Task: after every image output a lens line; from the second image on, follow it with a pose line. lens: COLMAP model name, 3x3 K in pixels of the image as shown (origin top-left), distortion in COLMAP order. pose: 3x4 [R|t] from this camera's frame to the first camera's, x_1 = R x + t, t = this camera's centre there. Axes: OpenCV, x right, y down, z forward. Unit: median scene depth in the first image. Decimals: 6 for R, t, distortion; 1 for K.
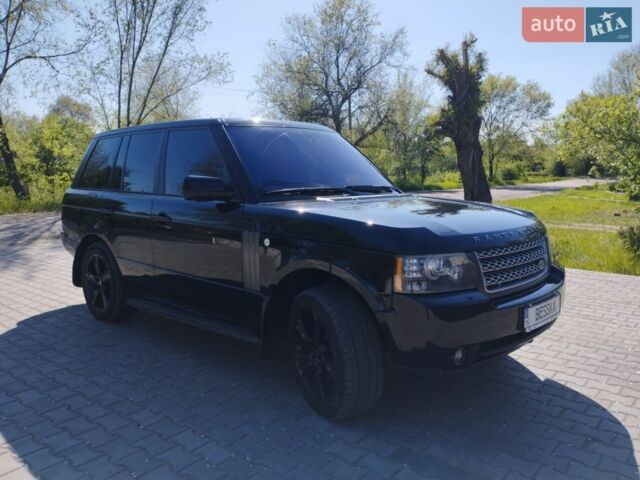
lens RADIAL K [[518.8, 0, 323.1], [0, 518.8, 240.4], [0, 0, 1]] dist [0.087091, -0.115884]
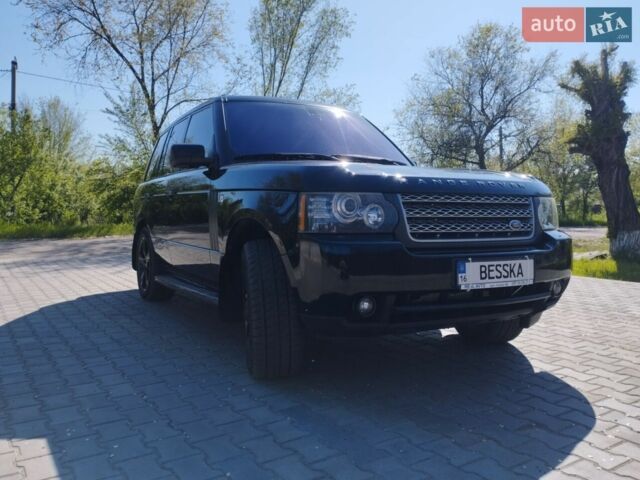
lens RADIAL K [[518.8, 0, 323.1], [0, 518.8, 240.4], [0, 0, 1]] dist [0.087091, -0.115884]
pose [[0.956612, 0.017759, -0.290823, 0.060014], [-0.039817, 0.996745, -0.070105, 0.023498], [0.288631, 0.078643, 0.954205, 0.017522]]
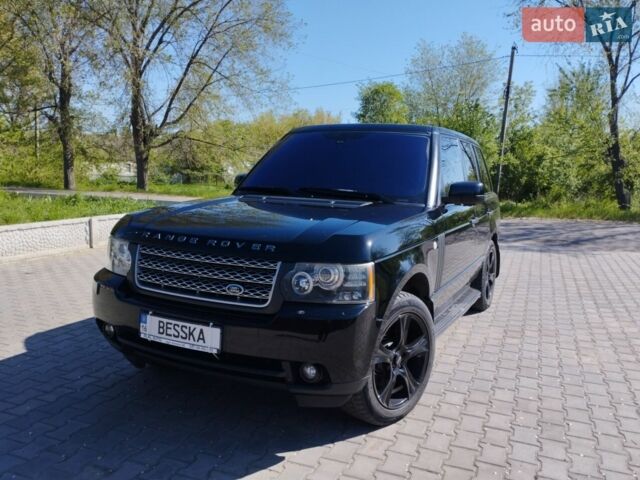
lens RADIAL K [[518.8, 0, 323.1], [0, 518.8, 240.4], [0, 0, 1]] dist [0.087091, -0.115884]
pose [[0.312078, 0.132796, -0.940730, 0.196874], [-0.152346, 0.984364, 0.088417, -0.019427], [0.937762, 0.115724, 0.327430, 0.140542]]
